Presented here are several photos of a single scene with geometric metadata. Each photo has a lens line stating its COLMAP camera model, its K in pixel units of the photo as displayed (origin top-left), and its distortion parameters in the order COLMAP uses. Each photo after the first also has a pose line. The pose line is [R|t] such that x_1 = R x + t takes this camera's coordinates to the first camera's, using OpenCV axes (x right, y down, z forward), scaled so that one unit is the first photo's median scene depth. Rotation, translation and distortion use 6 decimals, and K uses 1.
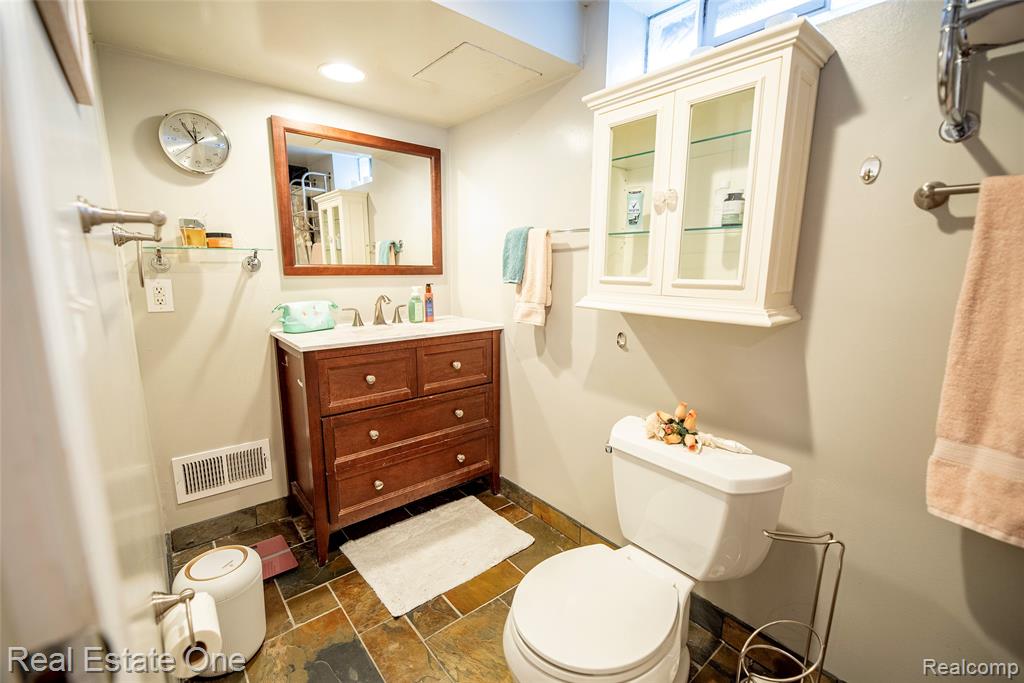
lens RADIAL K [[426.8, 0, 516.0], [0, 426.8, 344.9], [0, 0, 1]] dist [0.001568, -0.005186]
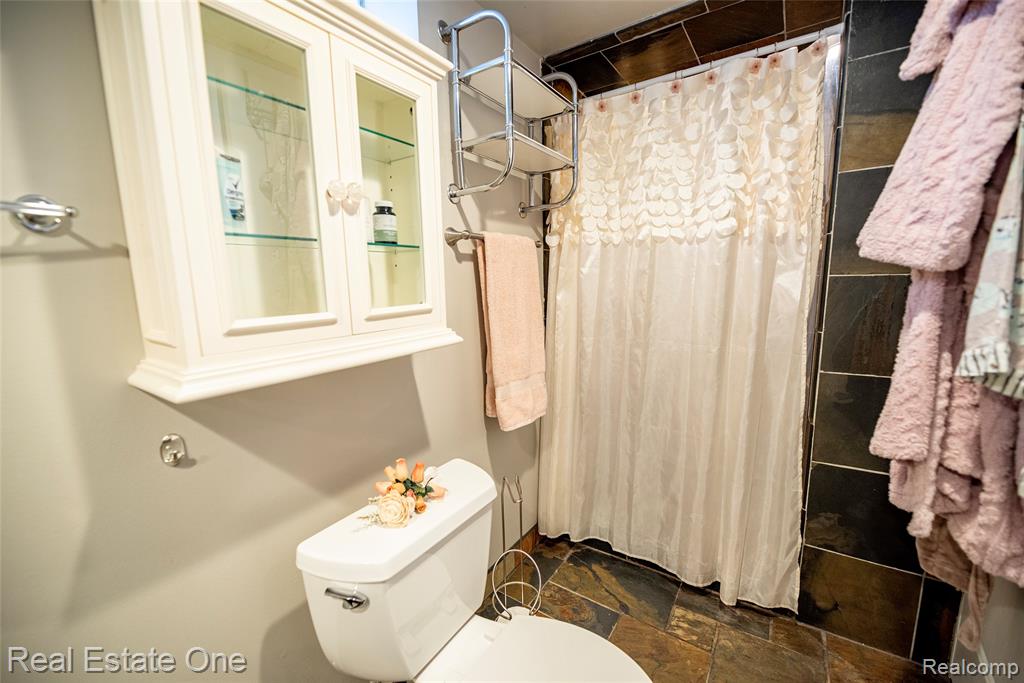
lens RADIAL K [[408.2, 0, 512.5], [0, 408.2, 343.7], [0, 0, 1]] dist [0.000506, -0.005030]
pose [[-0.272107, -0.157500, 0.949290, -0.382487], [0.194890, 0.957049, 0.214651, -0.209121], [-0.942325, 0.243415, -0.229725, 0.983988]]
